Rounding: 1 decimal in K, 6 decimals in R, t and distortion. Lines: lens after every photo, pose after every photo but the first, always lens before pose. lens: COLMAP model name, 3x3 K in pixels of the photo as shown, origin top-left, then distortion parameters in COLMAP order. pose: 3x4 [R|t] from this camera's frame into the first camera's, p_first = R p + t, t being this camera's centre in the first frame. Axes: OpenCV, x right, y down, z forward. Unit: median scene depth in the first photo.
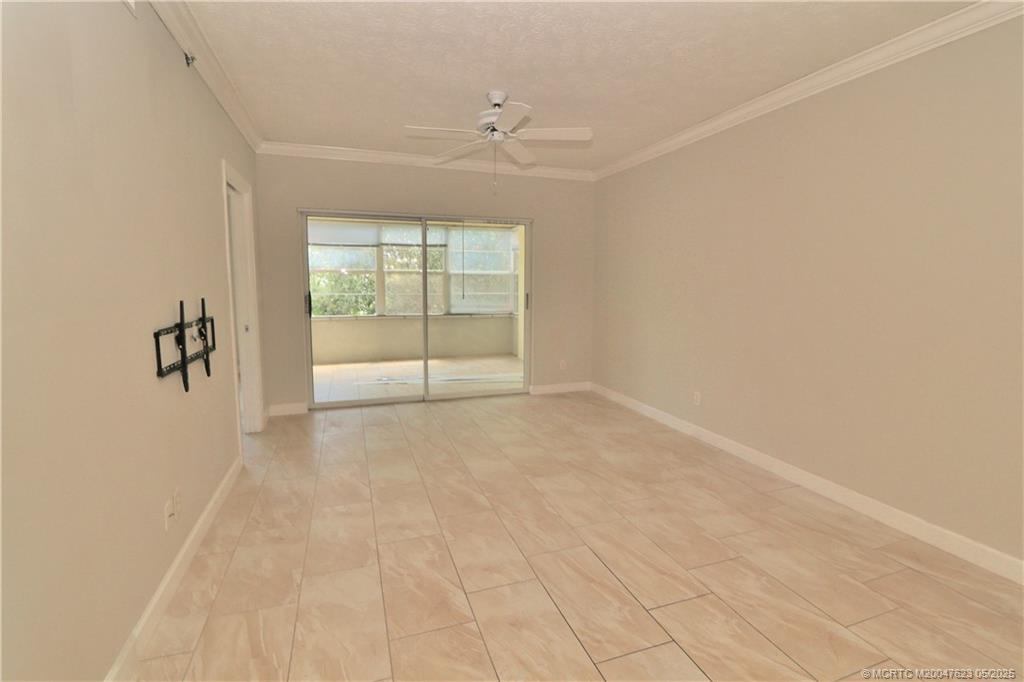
lens RADIAL K [[469.5, 0, 505.5], [0, 469.5, 346.6], [0, 0, 1]] dist [-0.003292, -0.010614]
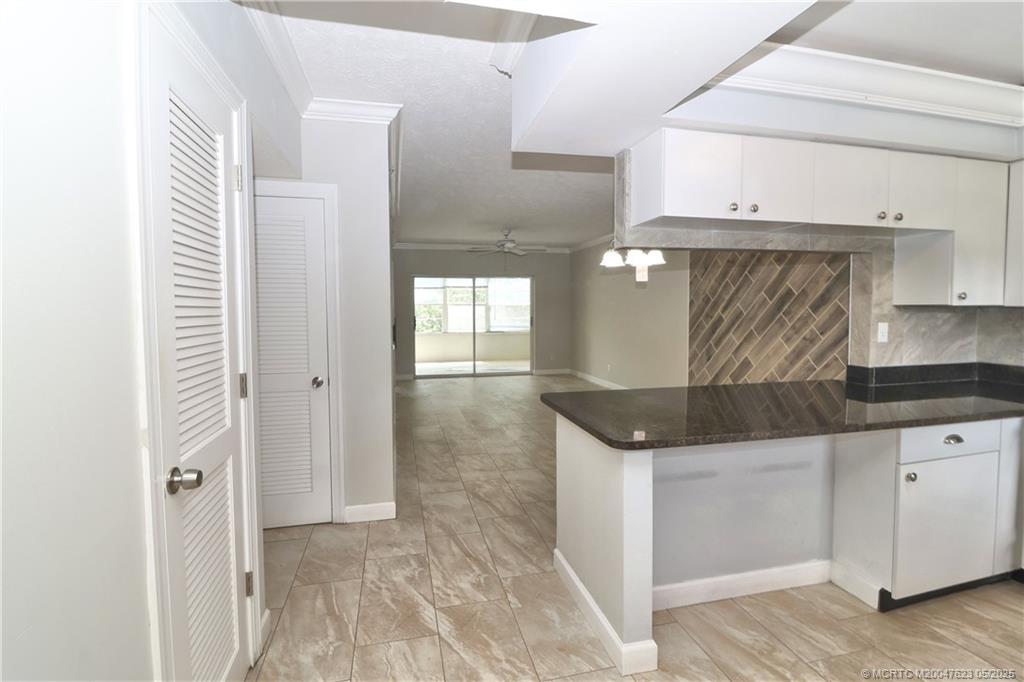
lens RADIAL K [[469.5, 0, 507.7], [0, 469.5, 332.9], [0, 0, 1]] dist [-0.003292, -0.010614]
pose [[0.995981, -0.002276, -0.089533, 0.119599], [-0.005542, 0.996195, -0.086971, 0.105059], [0.089391, 0.087118, 0.992179, -0.788536]]
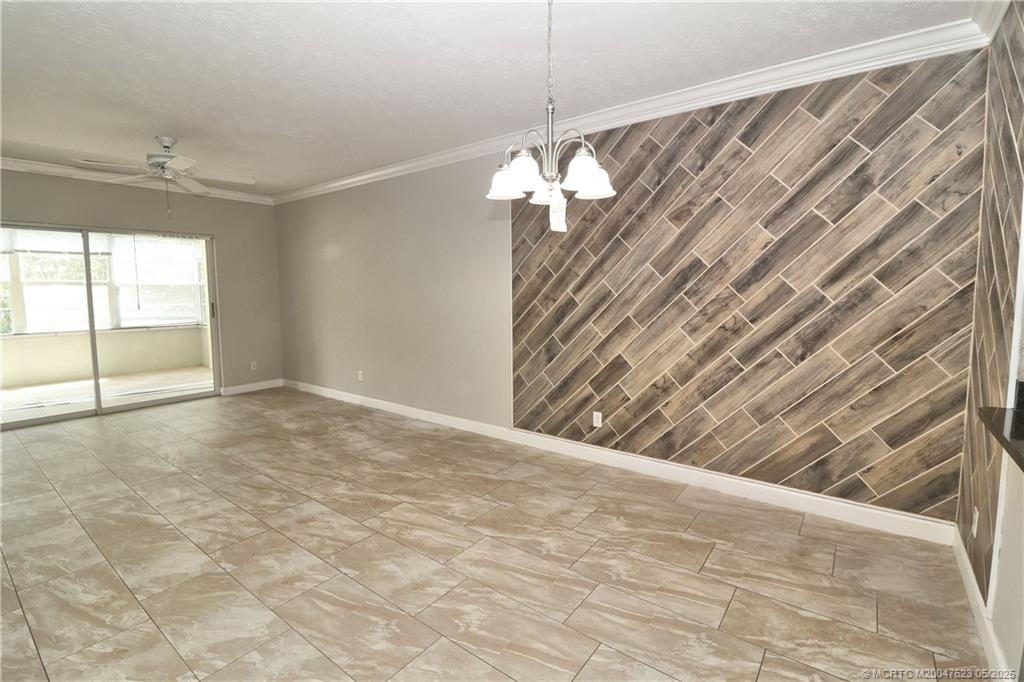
lens RADIAL K [[469.5, 0, 506.8], [0, 469.5, 330.4], [0, 0, 1]] dist [-0.003292, -0.010614]
pose [[0.831277, -0.057296, 0.552898, 0.012297], [0.085222, 0.996050, -0.024911, 0.037454], [-0.549287, 0.067828, 0.832876, -0.290252]]
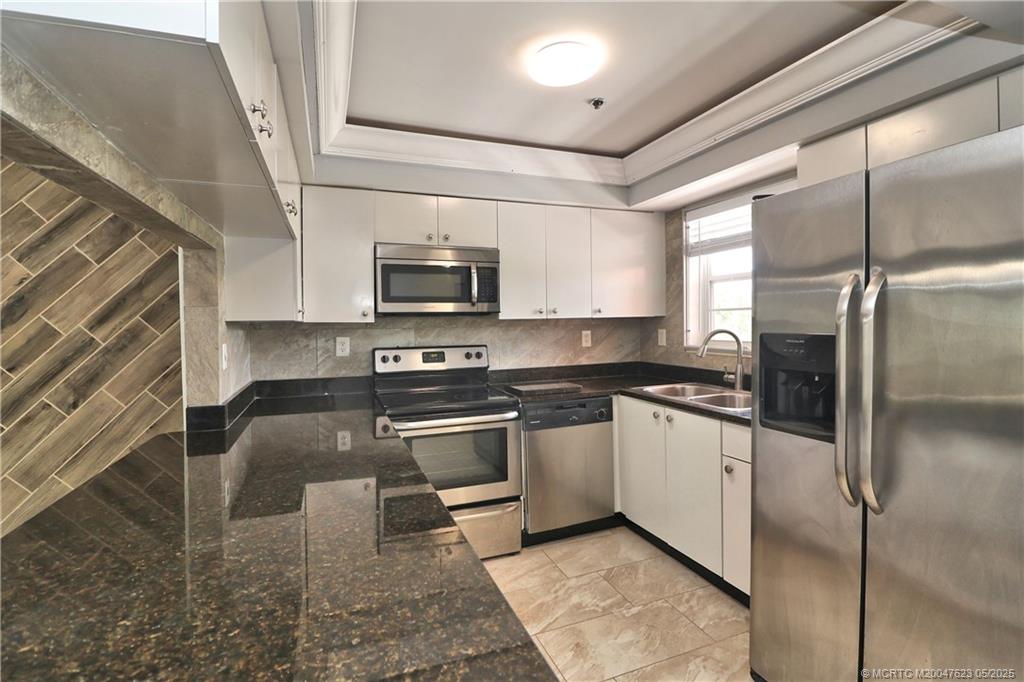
lens RADIAL K [[469.5, 0, 516.1], [0, 469.5, 329.2], [0, 0, 1]] dist [-0.003292, -0.010614]
pose [[-0.047916, -0.019281, 0.998665, 0.079845], [0.150734, 0.988224, 0.026311, 0.061176], [-0.987412, 0.151794, -0.044445, -0.470752]]
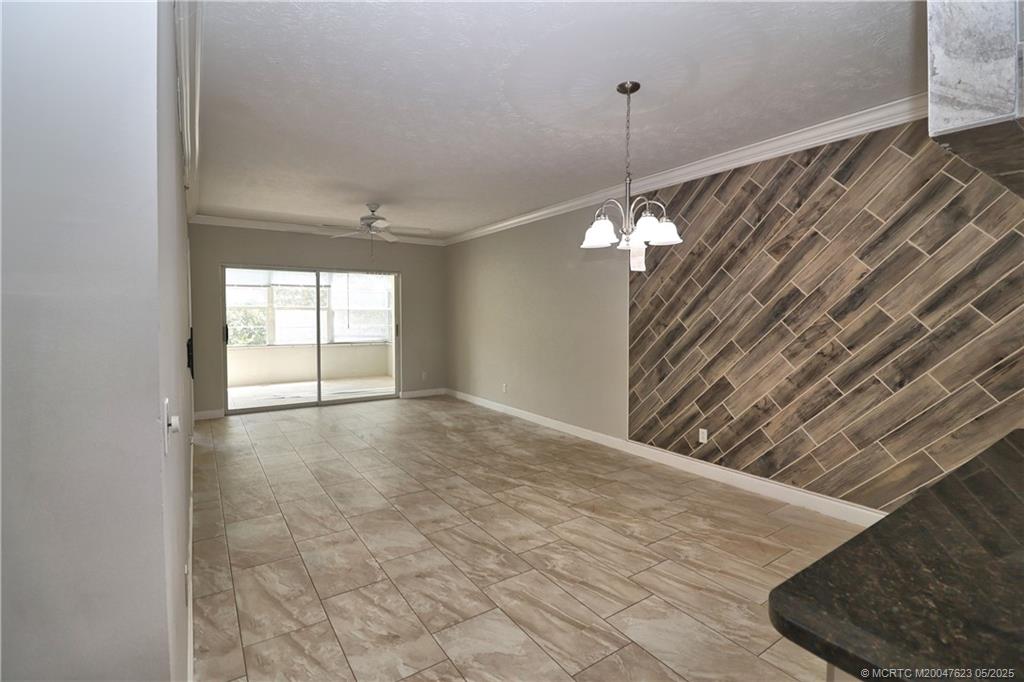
lens RADIAL K [[469.5, 0, 510.1], [0, 469.5, 329.5], [0, 0, 1]] dist [-0.003292, -0.010614]
pose [[0.964747, -0.011269, 0.262937, 0.005720], [0.039091, 0.994136, -0.100821, 0.056591], [-0.260259, 0.107545, 0.959531, -0.434230]]
